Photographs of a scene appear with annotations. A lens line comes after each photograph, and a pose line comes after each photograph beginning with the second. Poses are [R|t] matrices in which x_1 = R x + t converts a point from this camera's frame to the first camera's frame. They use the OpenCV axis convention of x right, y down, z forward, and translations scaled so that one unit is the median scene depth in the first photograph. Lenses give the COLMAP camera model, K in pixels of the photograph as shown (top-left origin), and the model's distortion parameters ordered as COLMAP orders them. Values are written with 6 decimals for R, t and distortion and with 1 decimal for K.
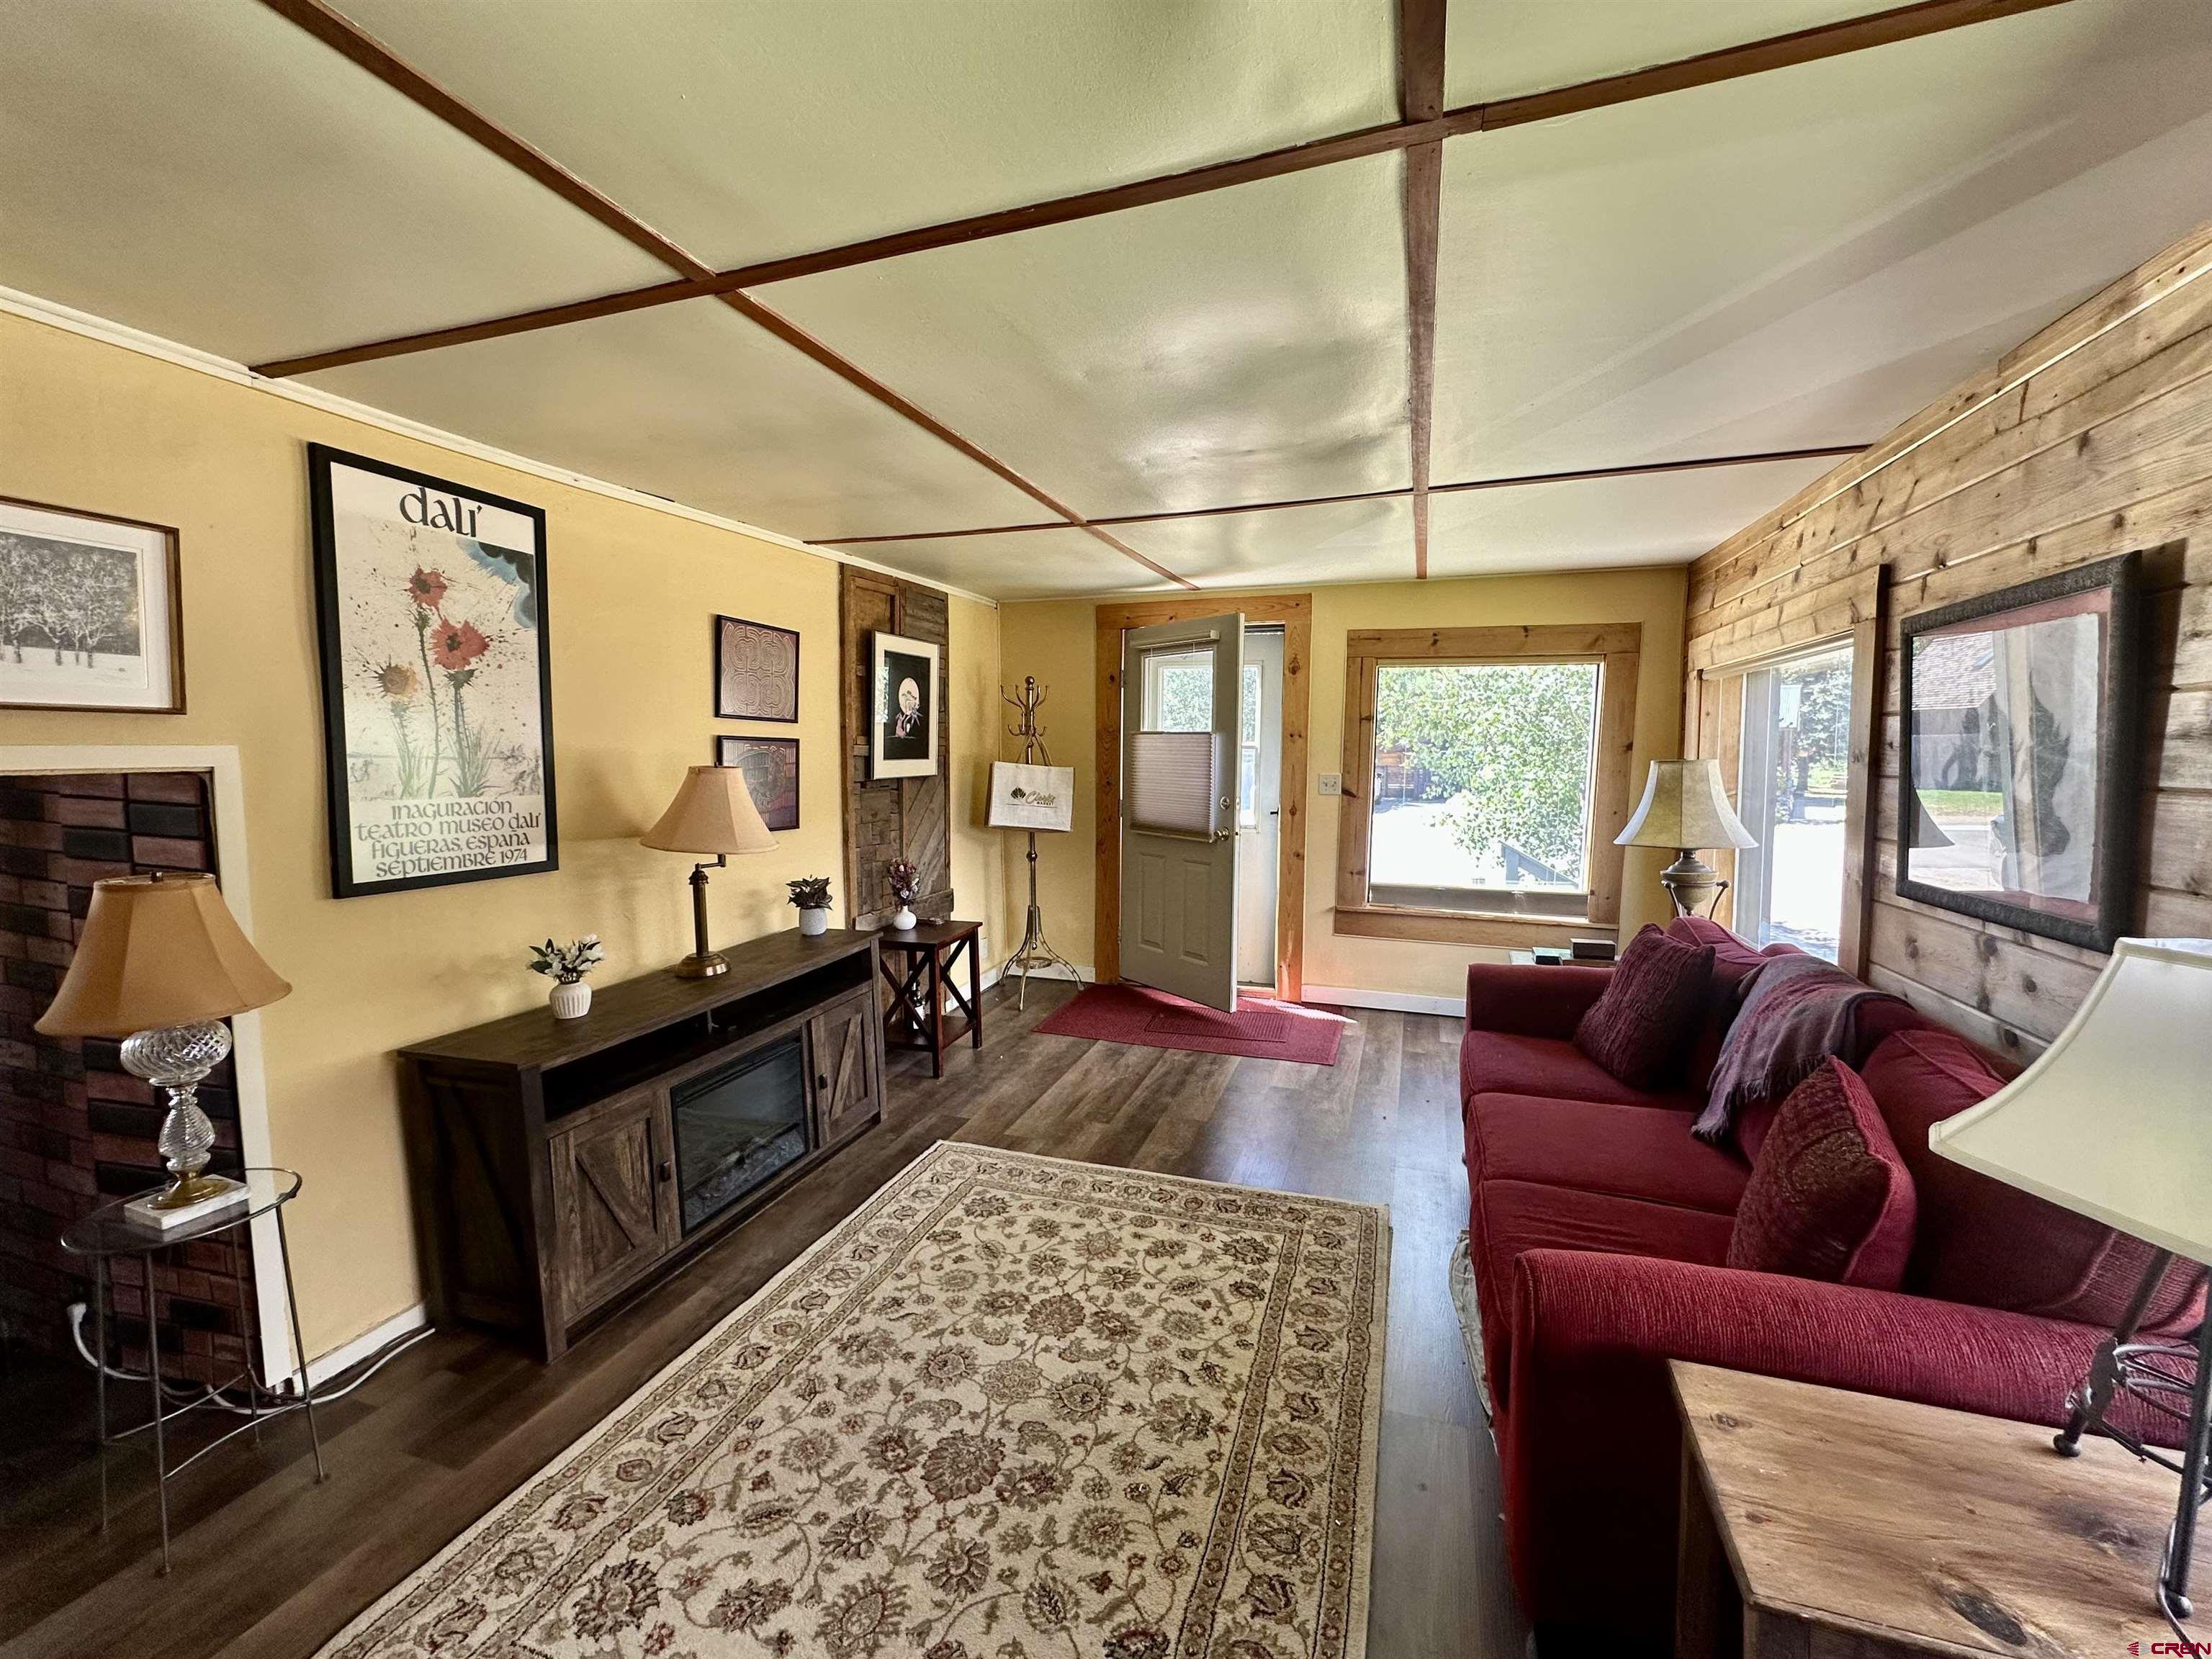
lens RADIAL K [[905.1, 0, 1108.4], [0, 905.1, 823.9], [0, 0, 1]] dist [-0.001550, 0.000463]
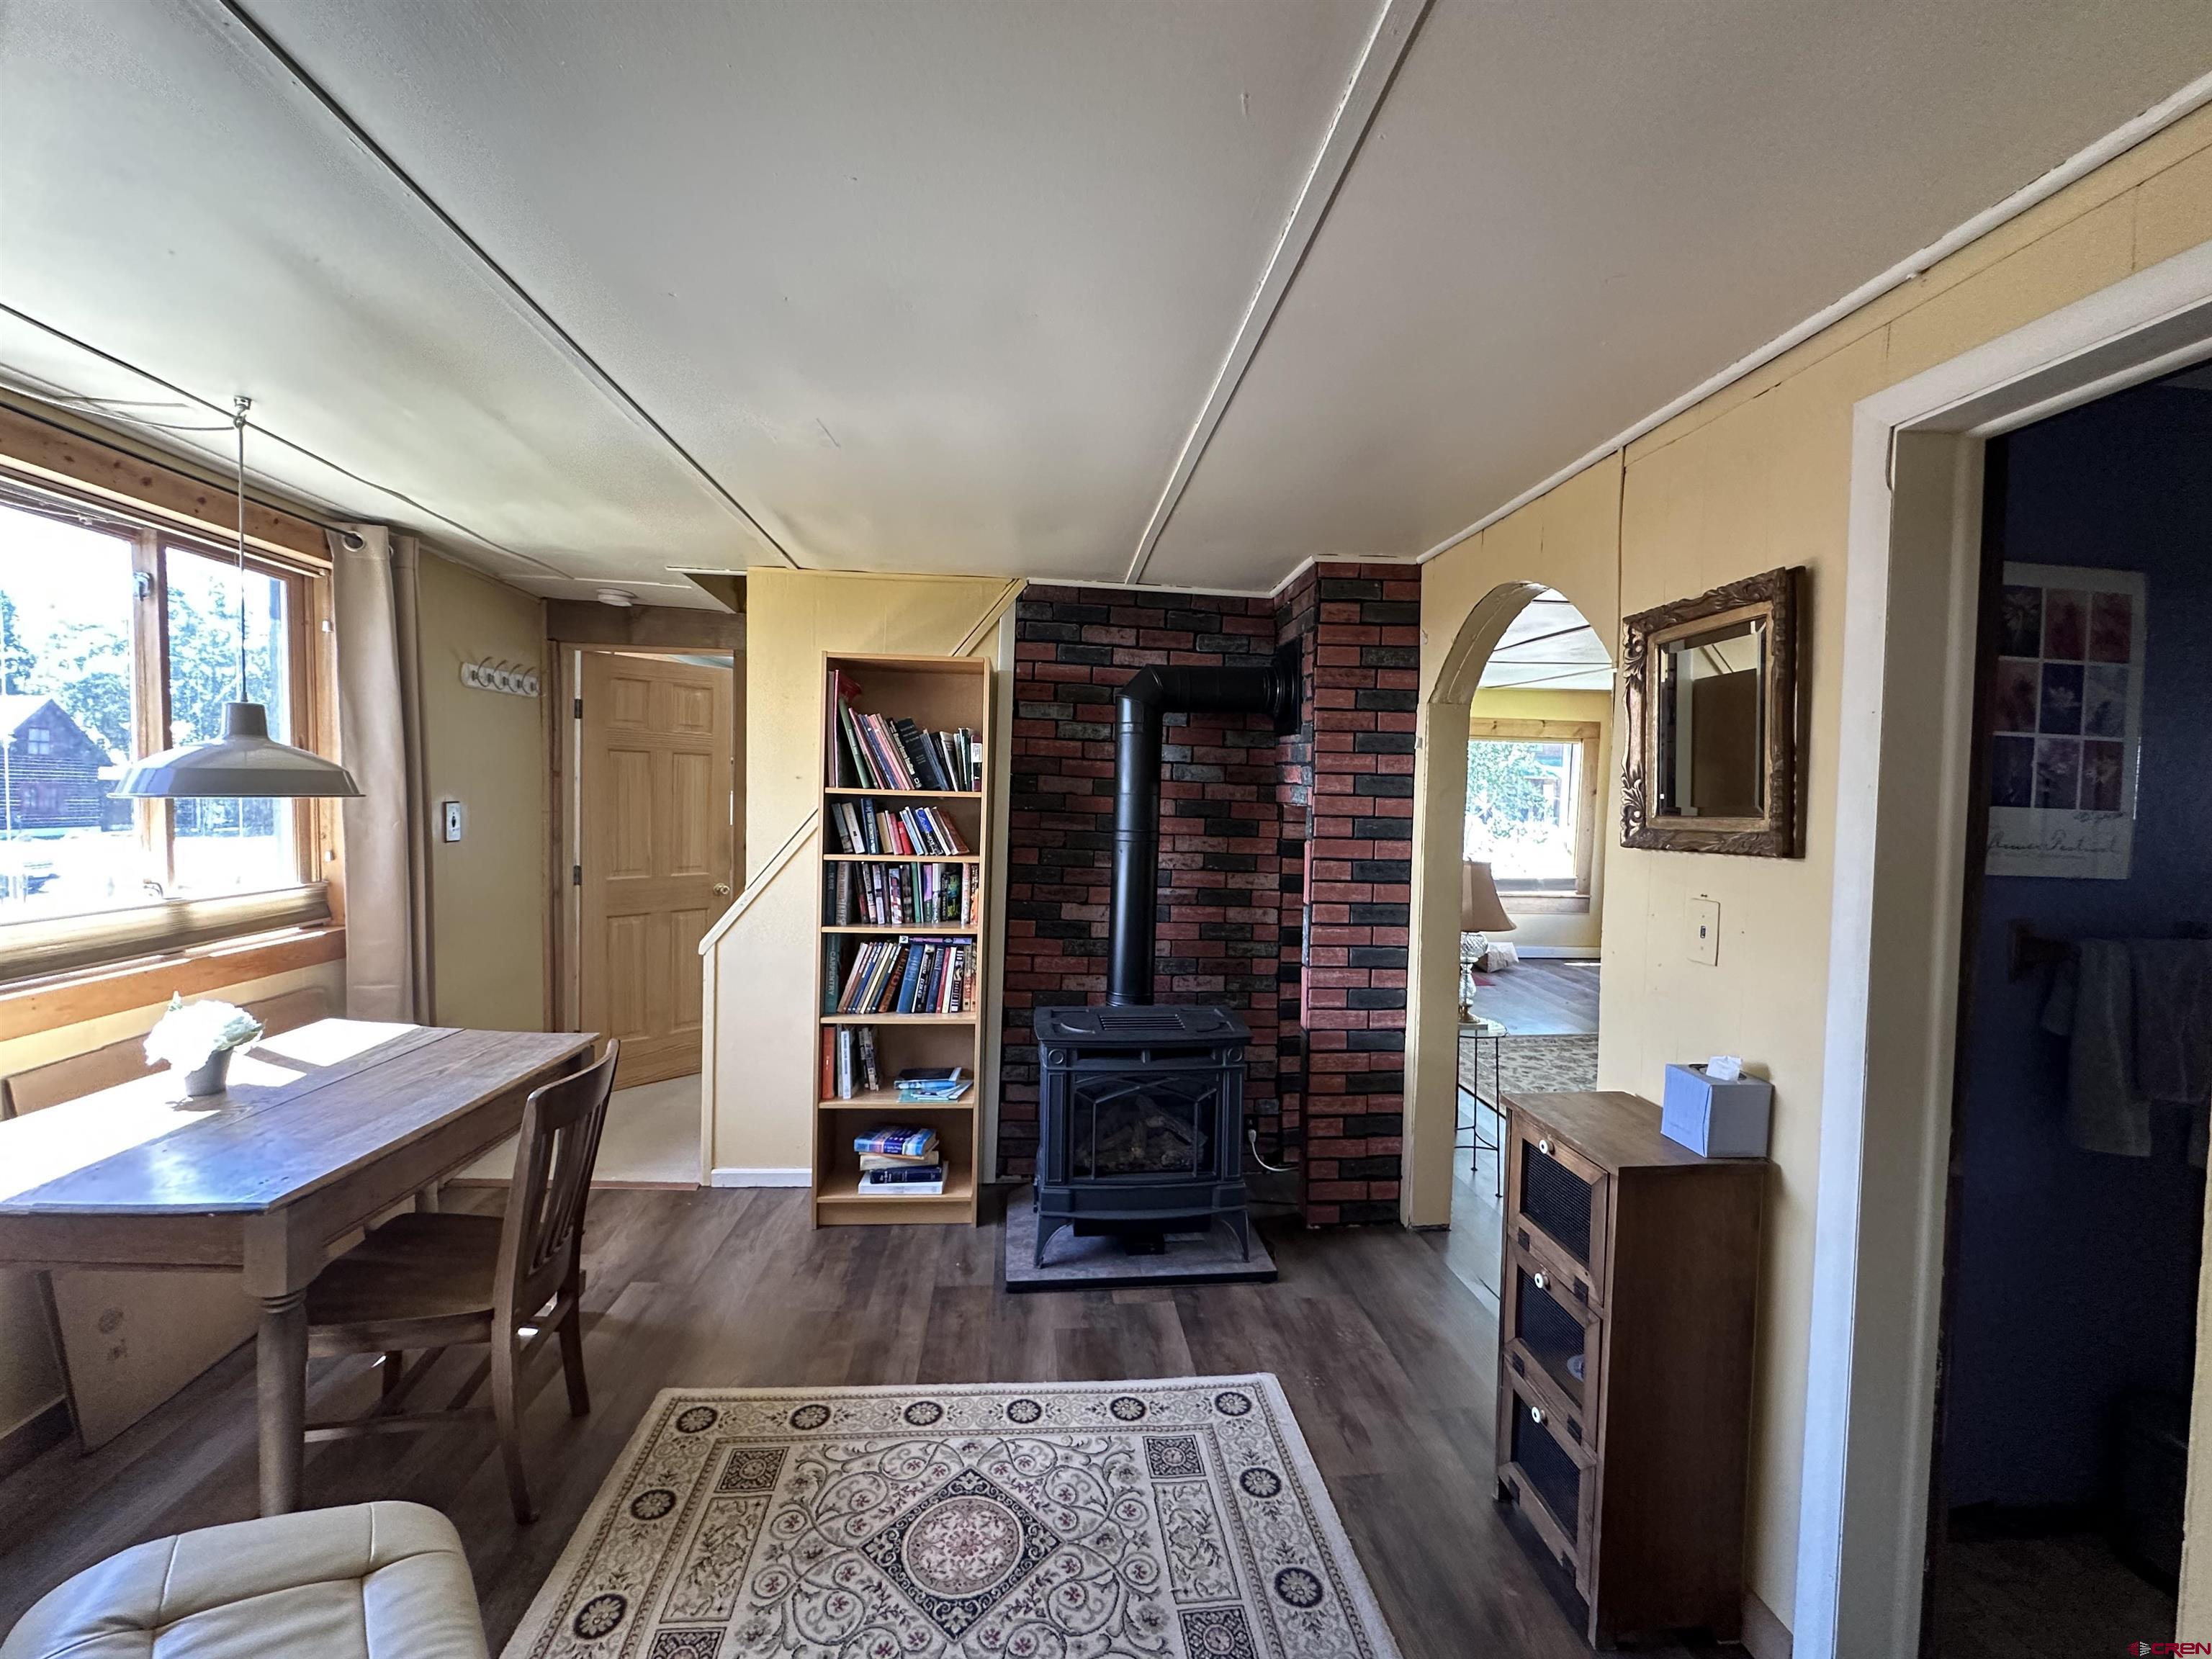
lens RADIAL K [[905.1, 0, 1107.1], [0, 905.1, 826.6], [0, 0, 1]] dist [-0.001550, 0.000463]
pose [[0.913275, -0.007097, 0.407281, -1.753349], [0.020601, 0.999373, -0.028783, 0.021094], [-0.406821, 0.034677, 0.912849, -0.357741]]
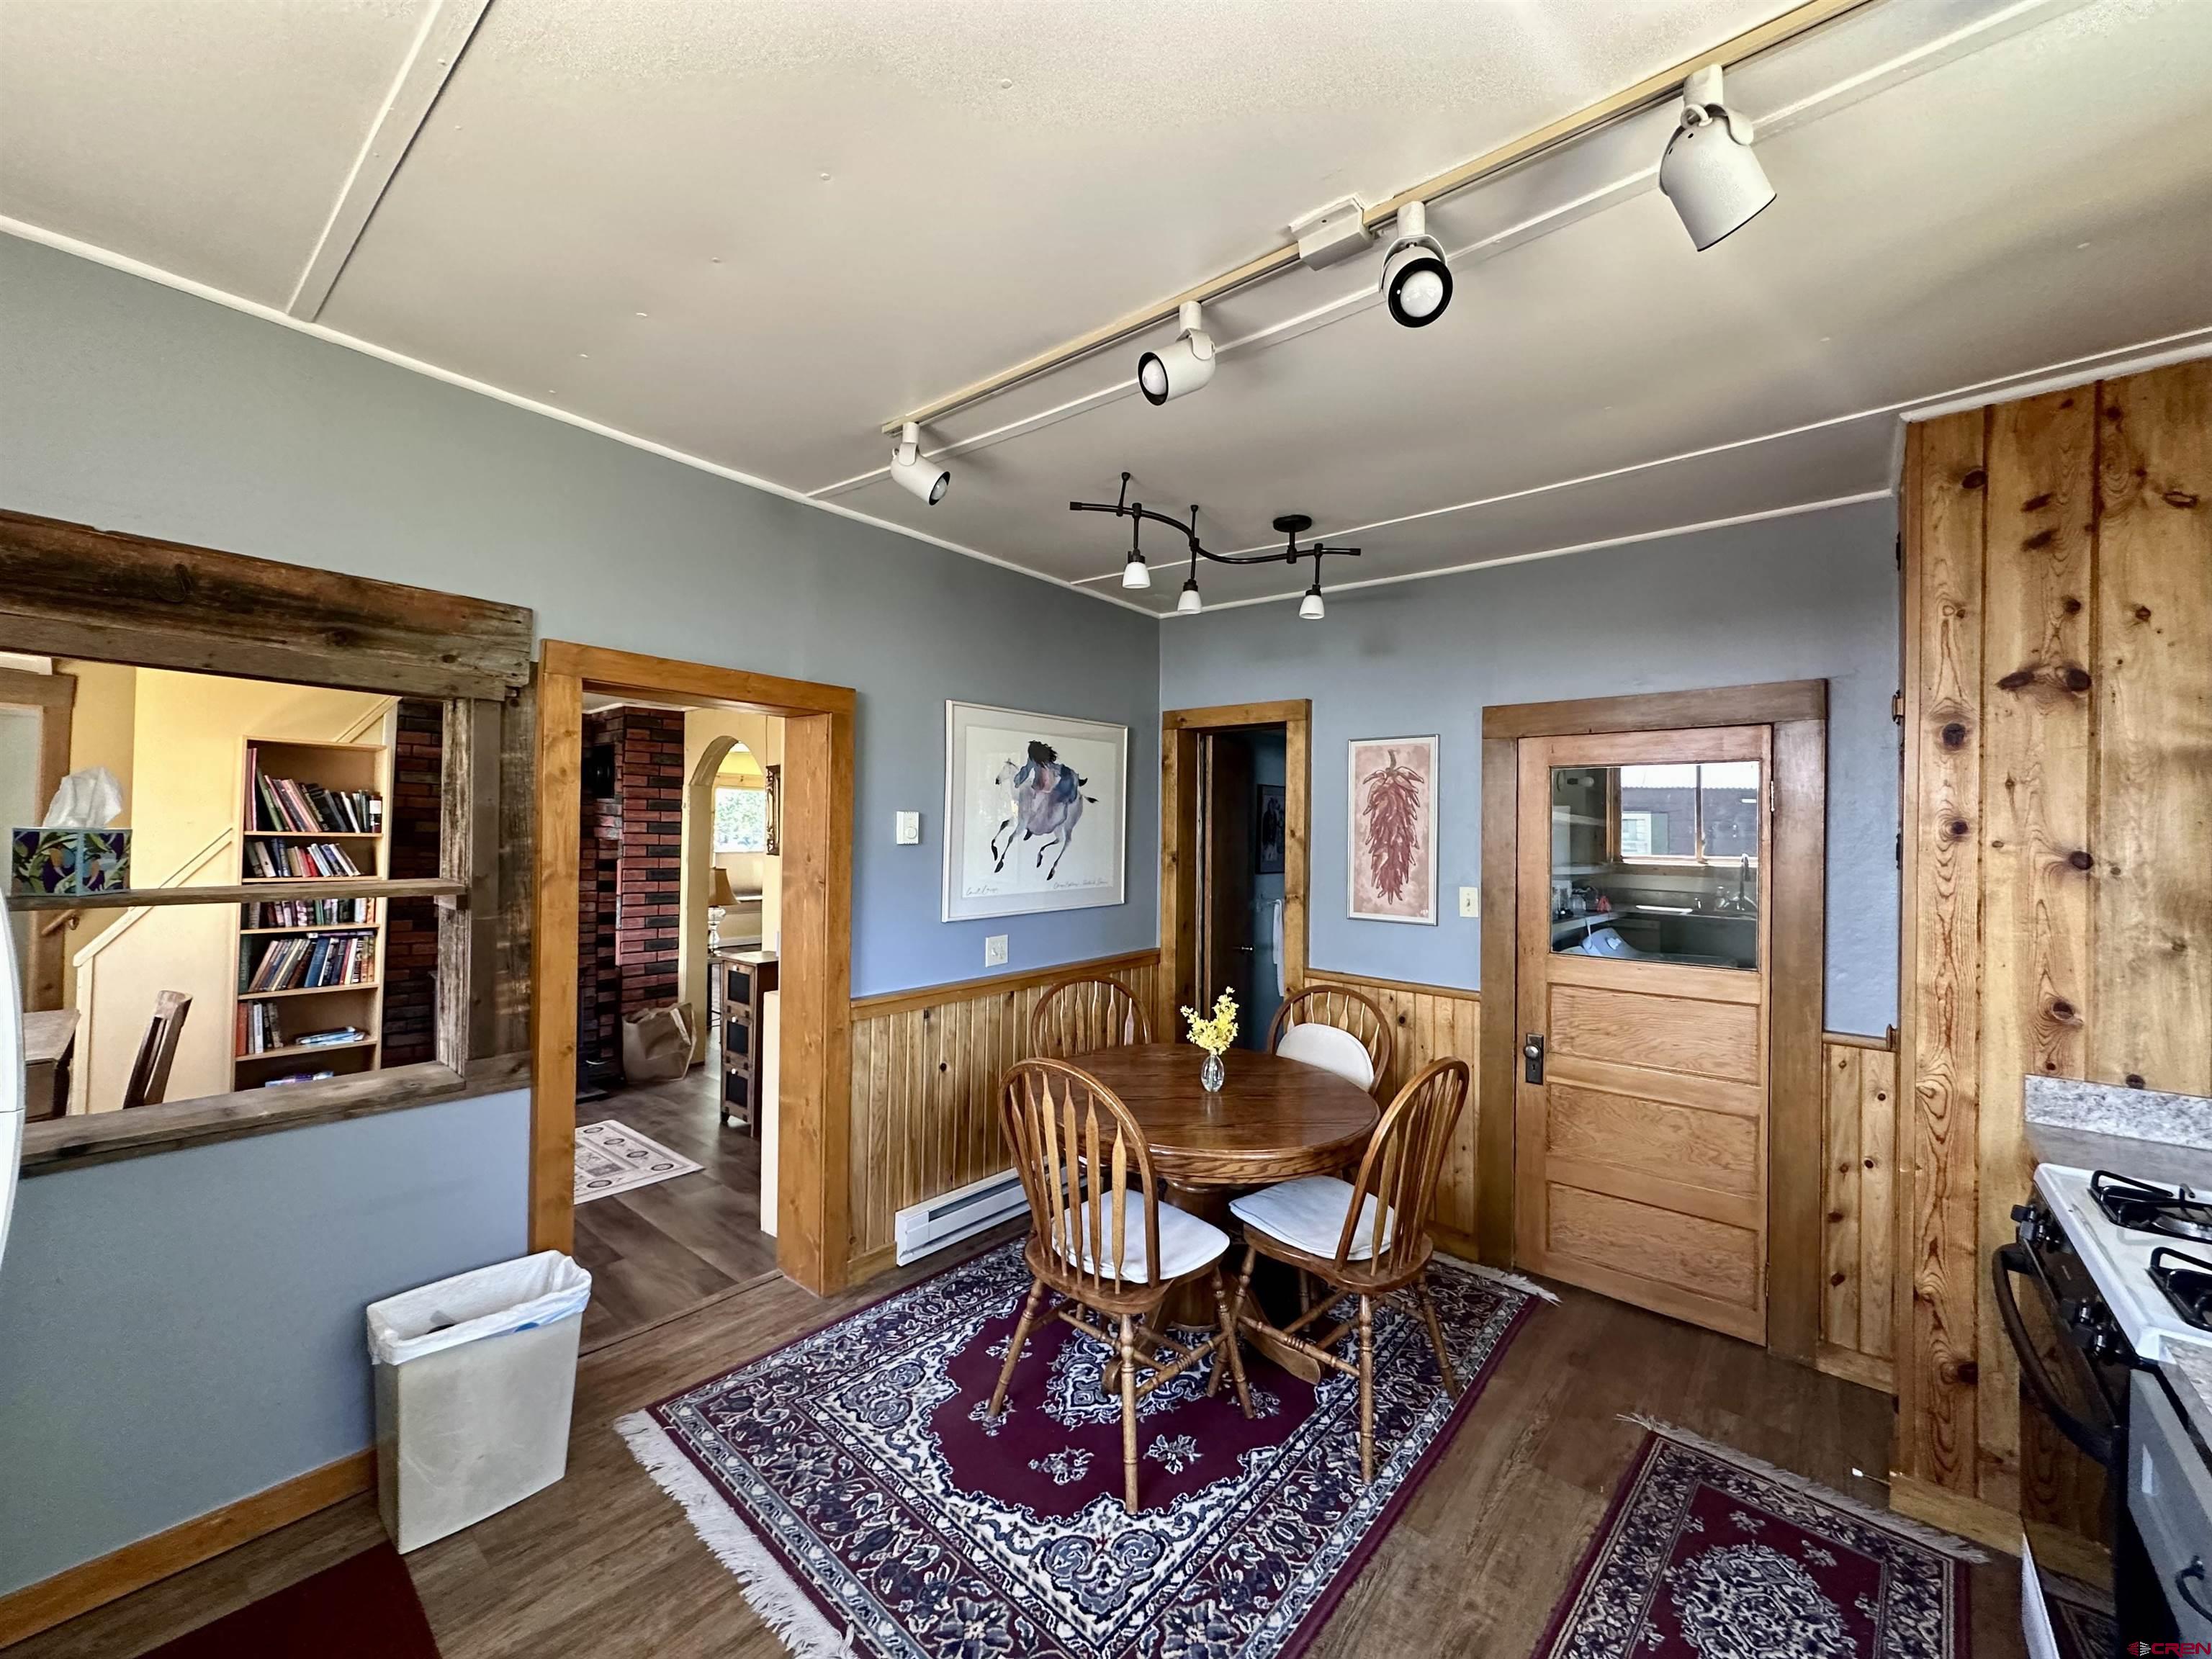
lens RADIAL K [[905.1, 0, 1108.0], [0, 905.1, 820.8], [0, 0, 1]] dist [-0.001550, 0.000463]
pose [[0.372957, 0.007807, 0.927816, -3.722538], [0.059849, 0.997680, -0.032453, 0.113143], [-0.925916, 0.067632, 0.371625, -2.470830]]
